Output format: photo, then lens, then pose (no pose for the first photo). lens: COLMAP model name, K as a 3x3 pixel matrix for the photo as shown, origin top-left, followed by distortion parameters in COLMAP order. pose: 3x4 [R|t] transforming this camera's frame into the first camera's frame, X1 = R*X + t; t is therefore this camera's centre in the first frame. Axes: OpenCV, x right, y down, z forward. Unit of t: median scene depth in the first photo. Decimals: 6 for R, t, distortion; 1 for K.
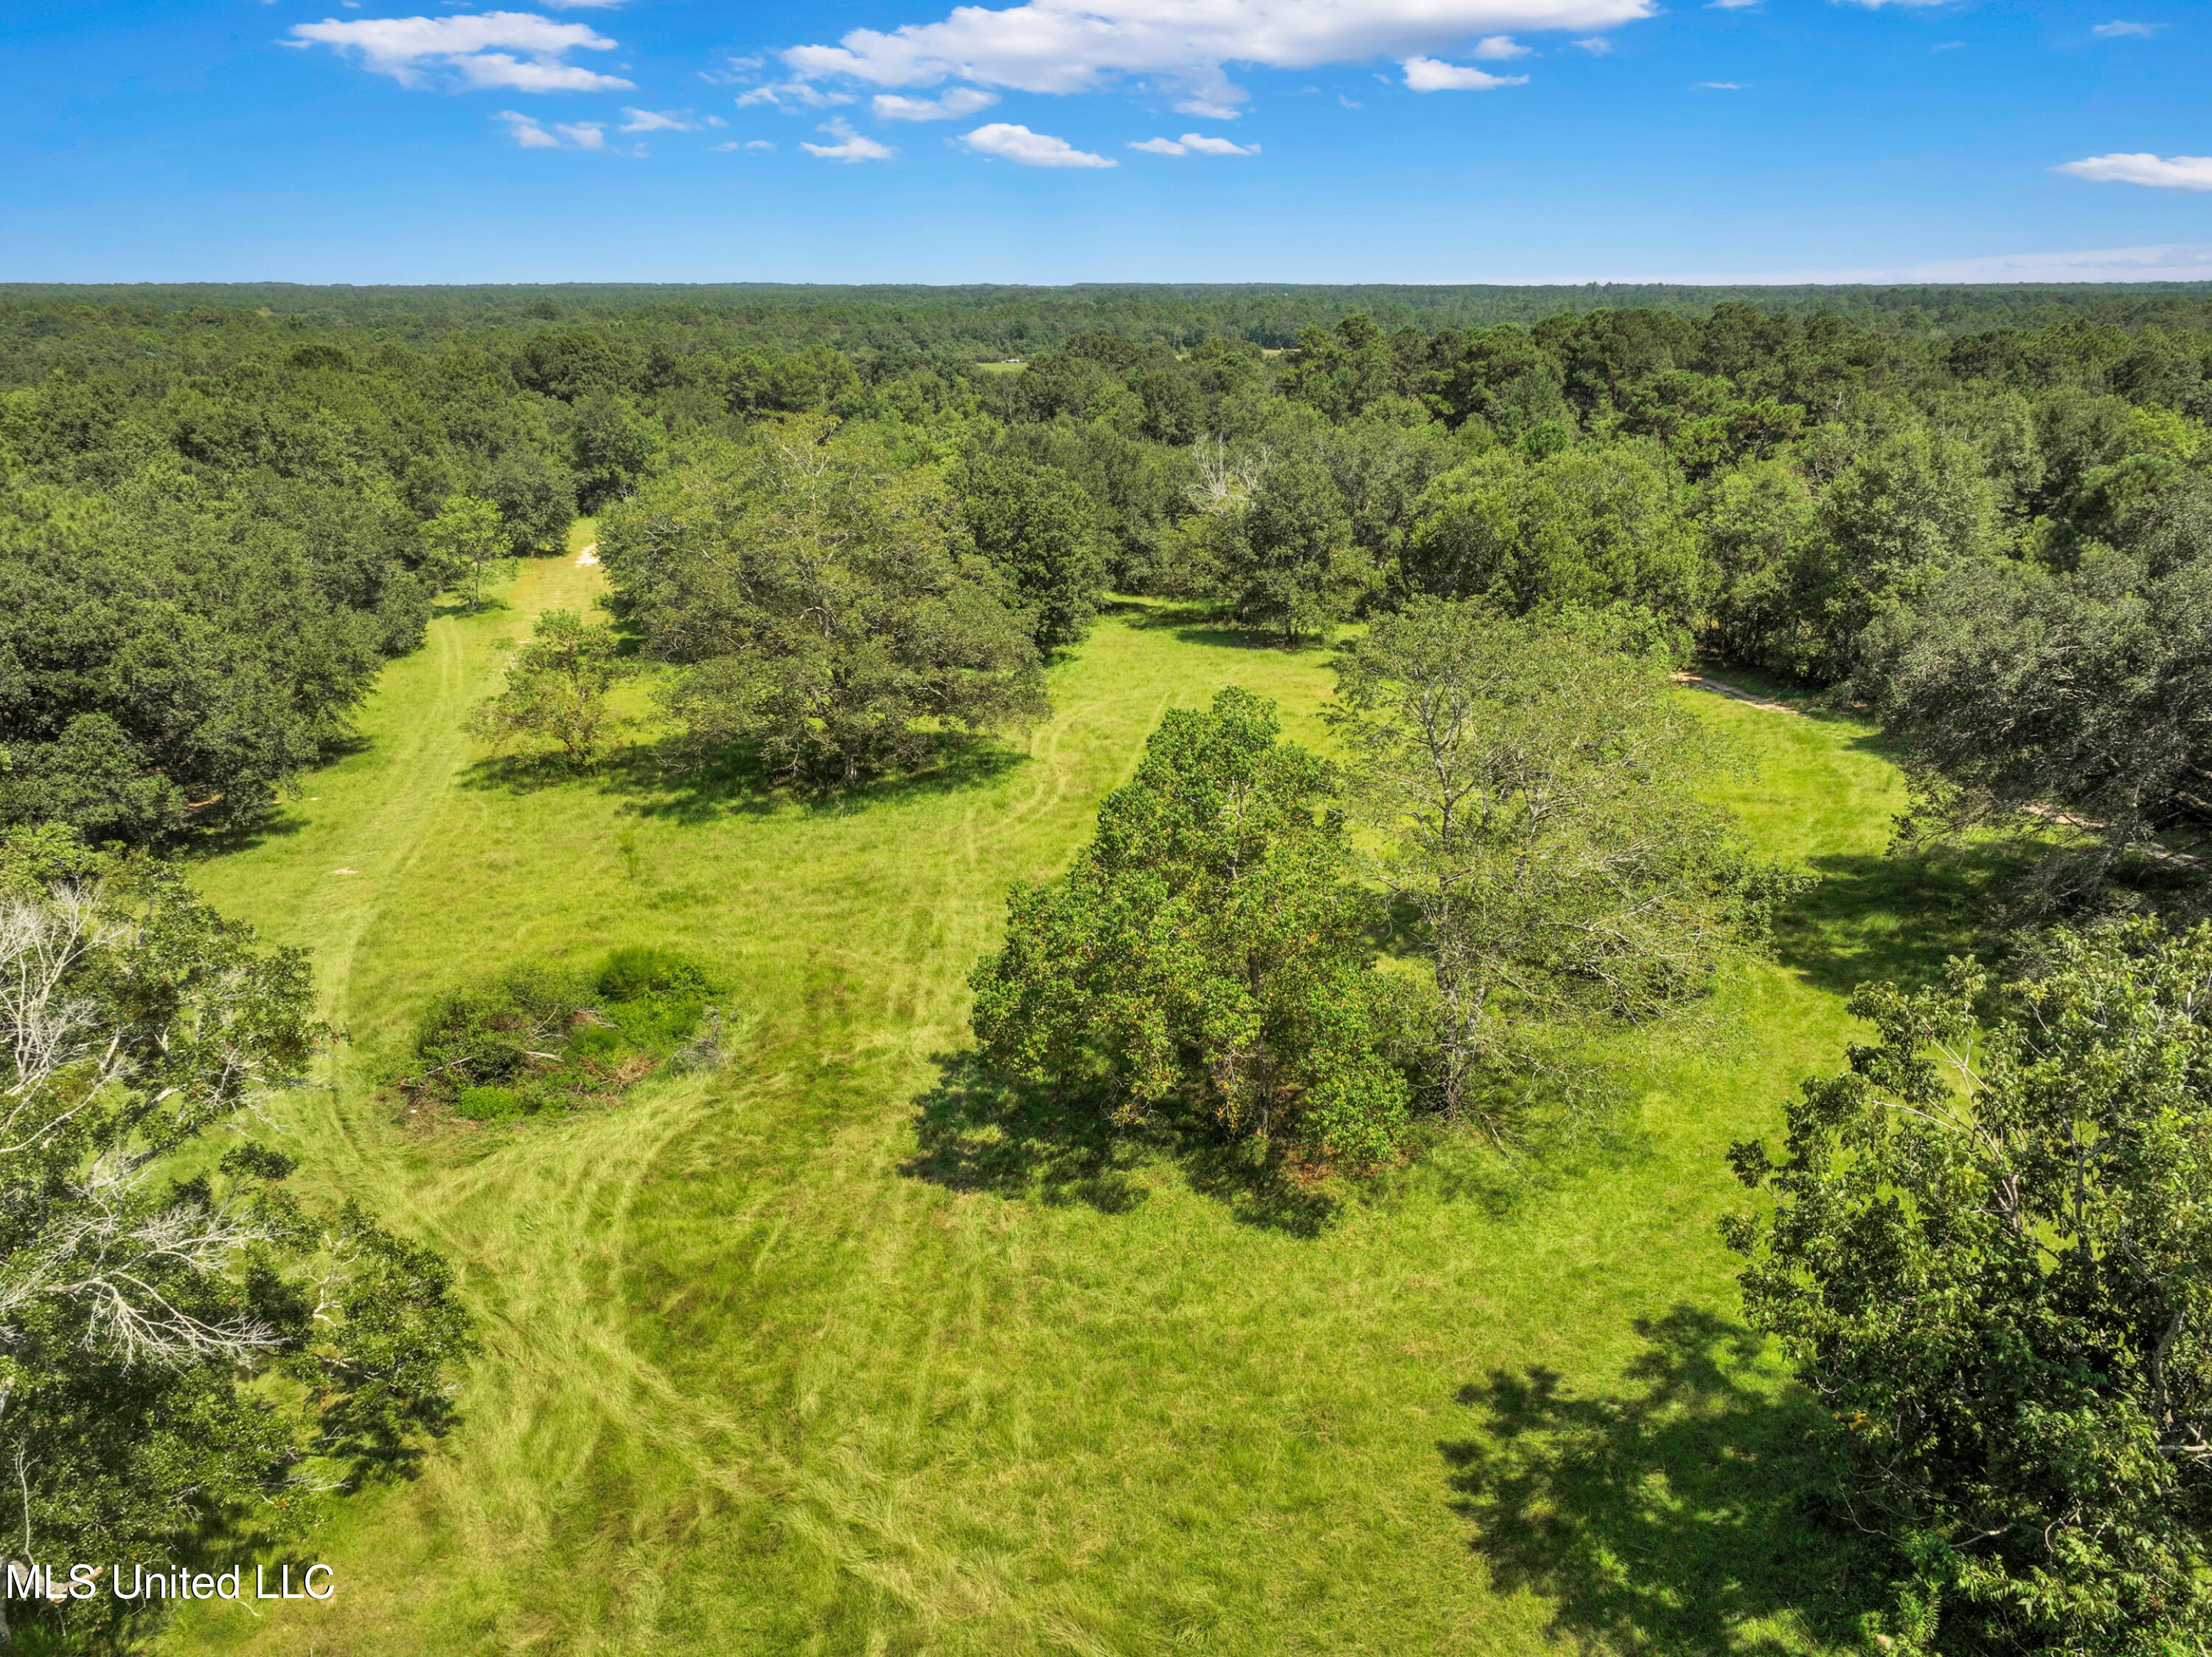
lens RADIAL K [[1596.2, 0, 1110.5], [0, 1596.2, 830.2], [0, 0, 1]] dist [-0.008633, 0.013333]
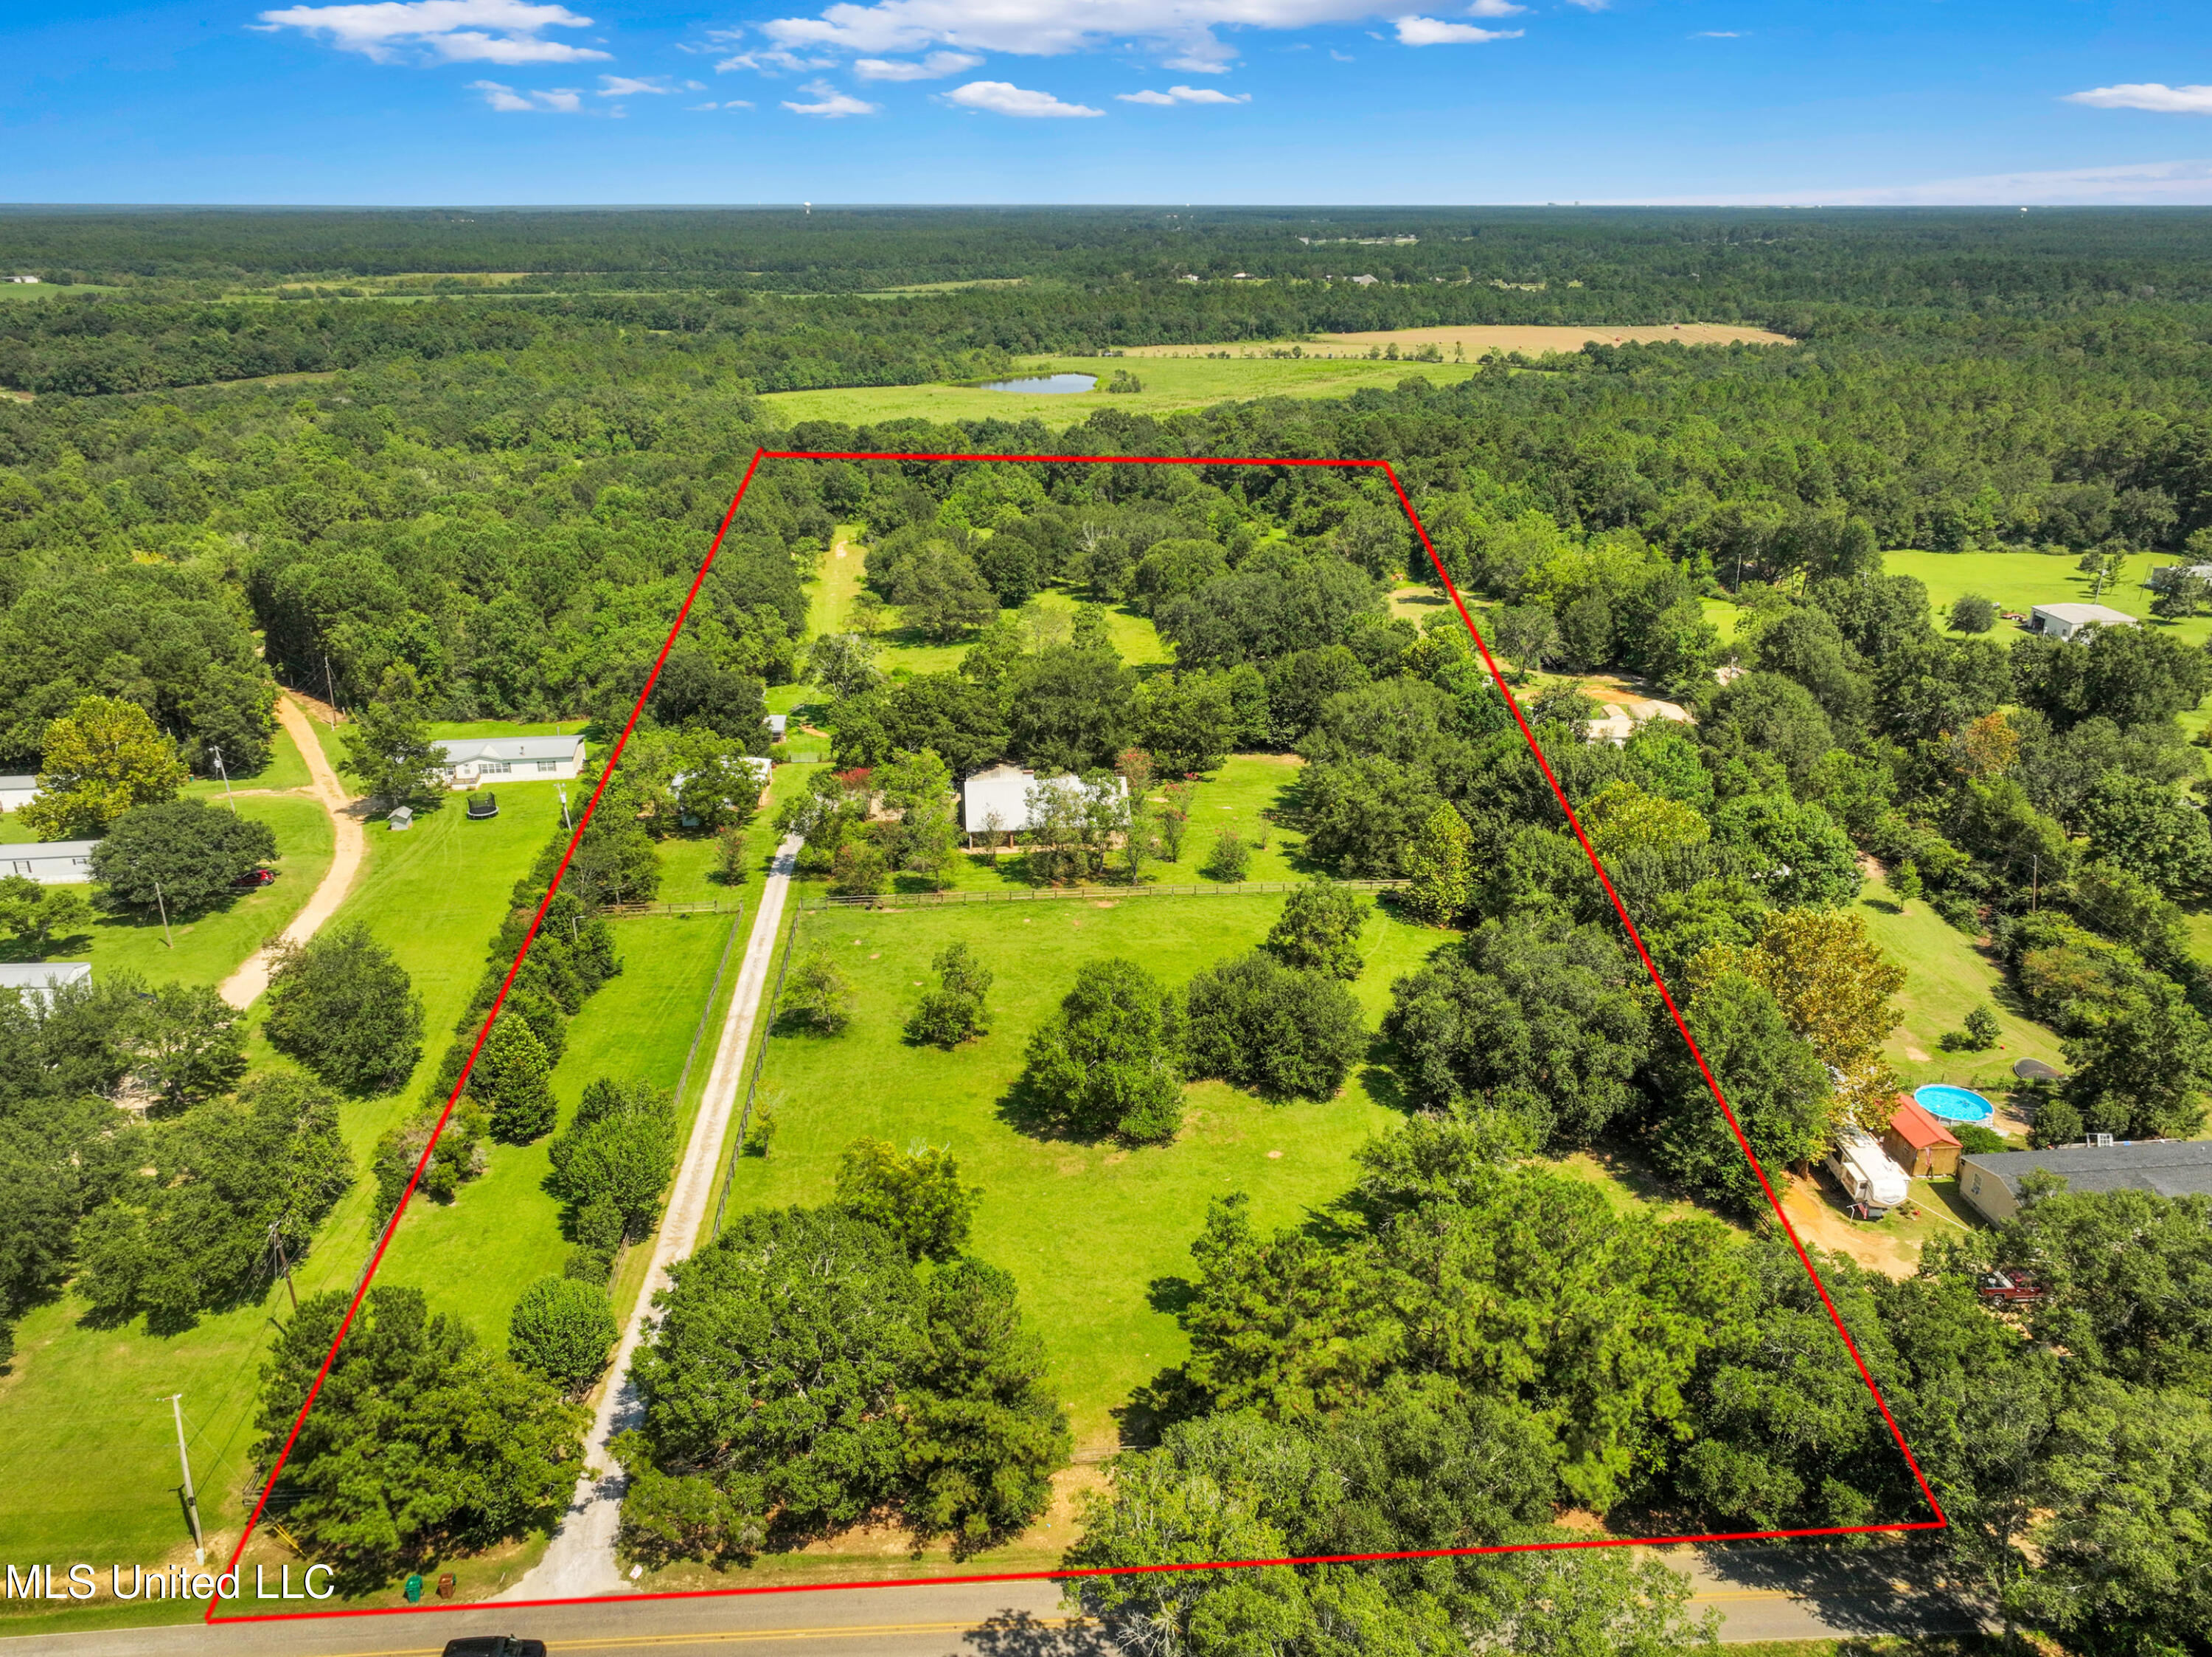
lens RADIAL K [[1619.1, 0, 1115.2], [0, 1619.1, 836.7], [0, 0, 1]] dist [-0.004872, 0.011060]
pose [[0.996455, 0.032407, -0.077631, 0.546488], [-0.028813, 0.998480, 0.046981, 0.242667], [0.079035, -0.044577, 0.995875, -2.793967]]
